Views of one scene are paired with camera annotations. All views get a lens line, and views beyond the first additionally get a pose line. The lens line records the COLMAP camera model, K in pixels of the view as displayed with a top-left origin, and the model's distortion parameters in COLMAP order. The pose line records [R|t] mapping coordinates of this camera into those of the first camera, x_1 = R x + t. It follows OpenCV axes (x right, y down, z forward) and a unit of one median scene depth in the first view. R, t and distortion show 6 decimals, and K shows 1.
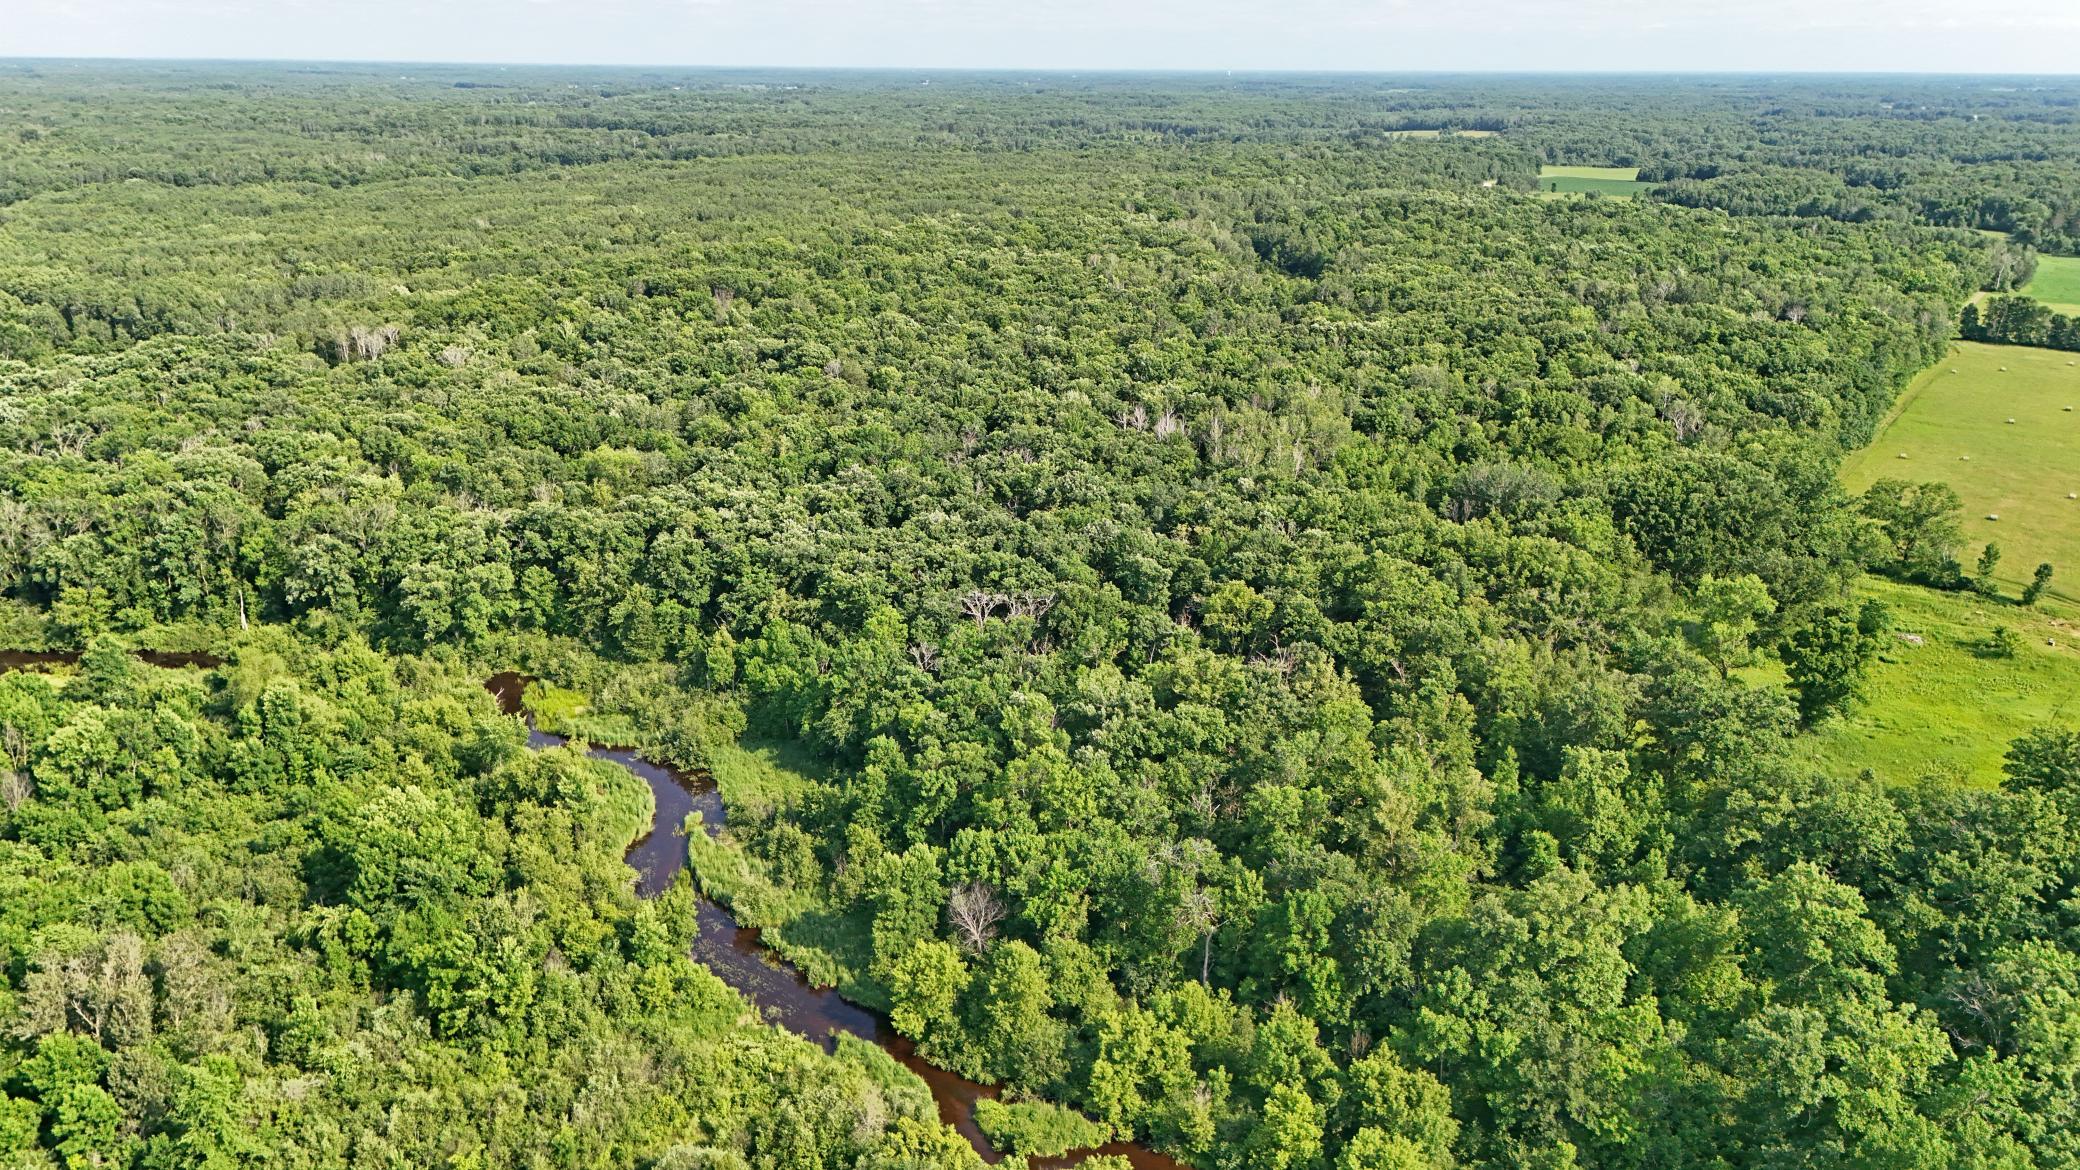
lens RADIAL K [[1566.8, 0, 1038.8], [0, 1566.8, 585.0], [0, 0, 1]] dist [0.002320, 0.000939]
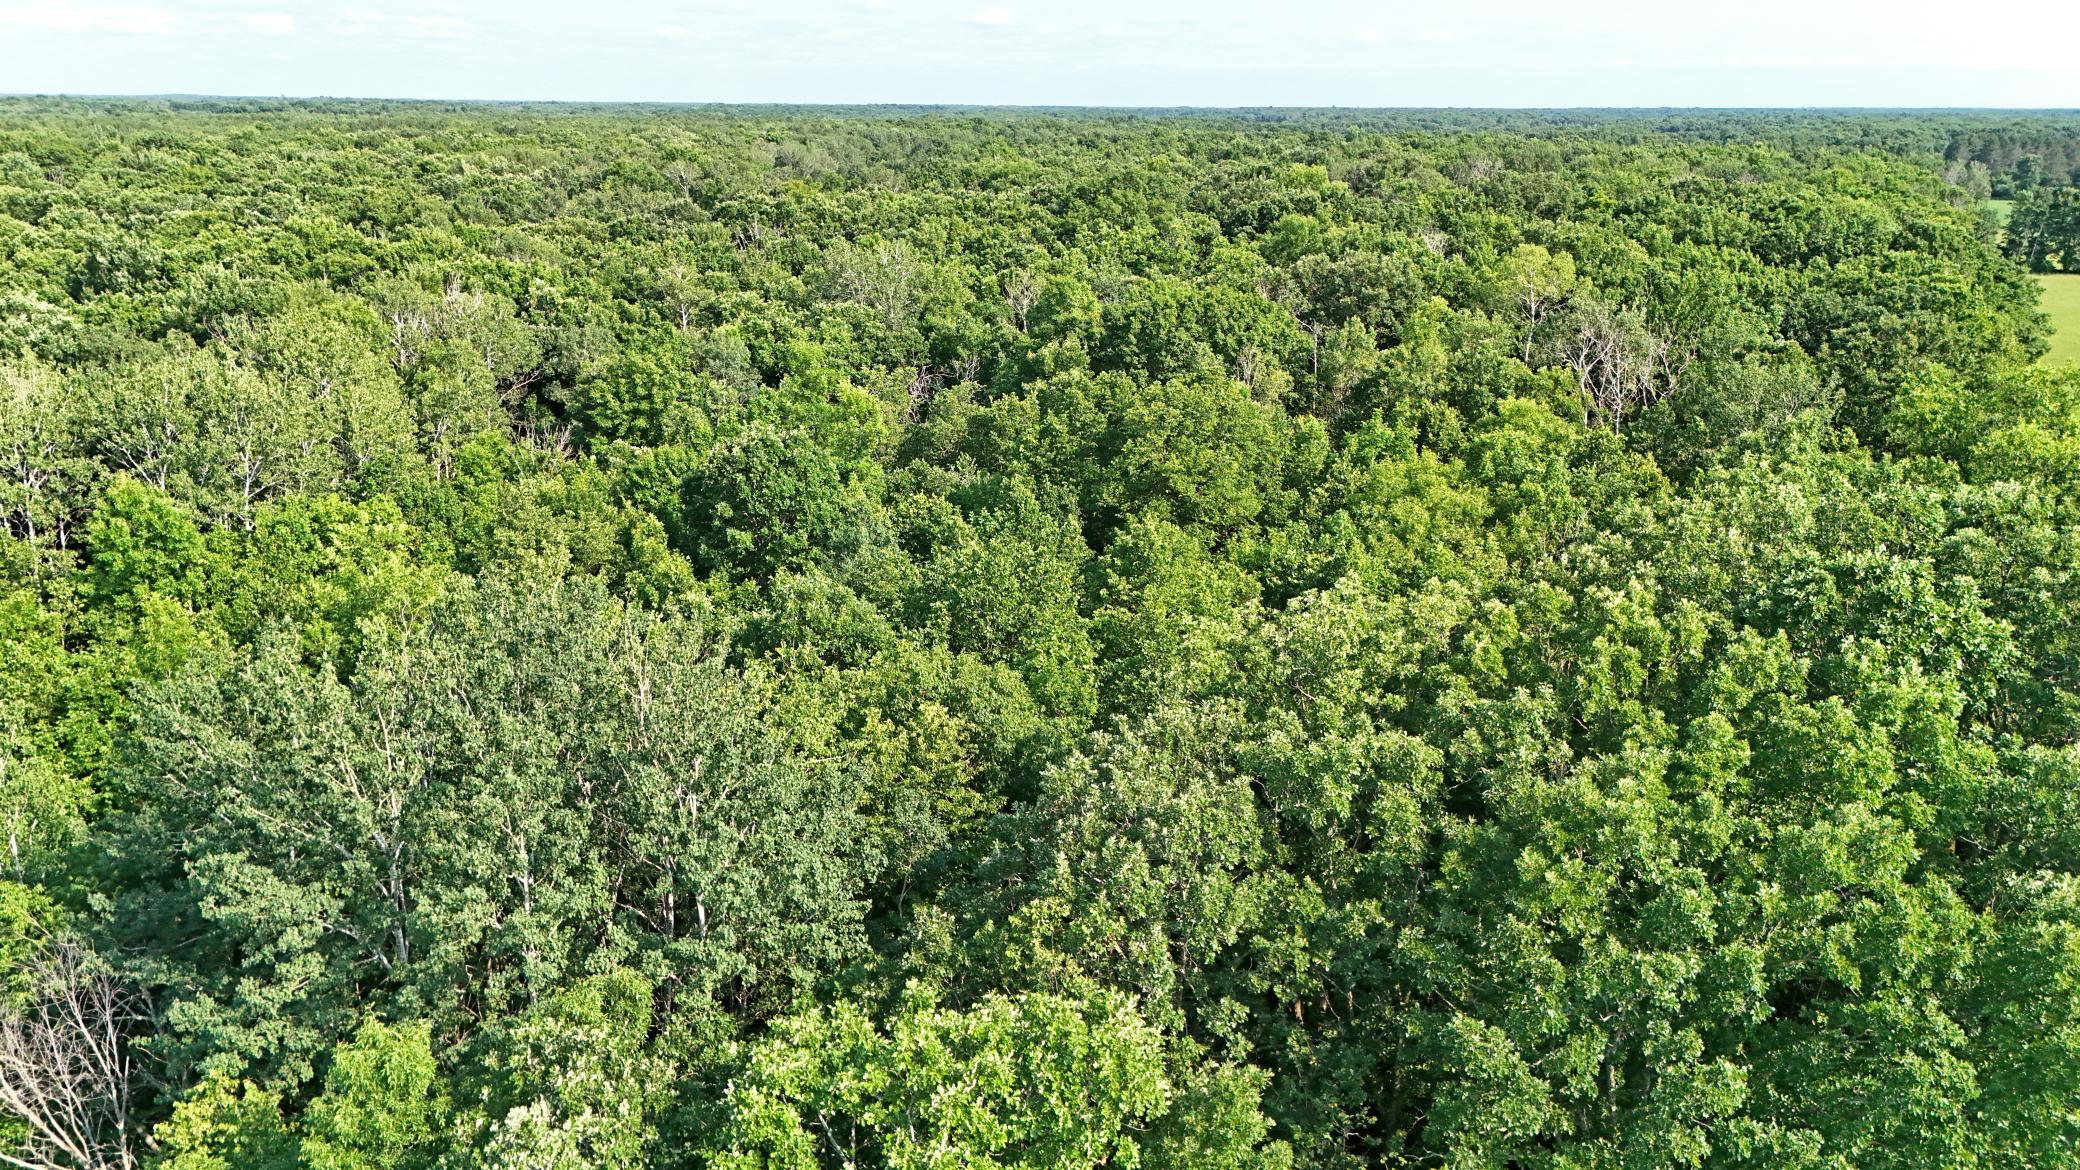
lens RADIAL K [[1566.8, 0, 1040.5], [0, 1566.8, 585.1], [0, 0, 1]] dist [0.002320, 0.000939]
pose [[0.993046, -0.033839, 0.112757, 0.239847], [0.035981, 0.999208, -0.017011, -0.055761], [-0.112092, 0.020950, 0.993477, 0.636110]]
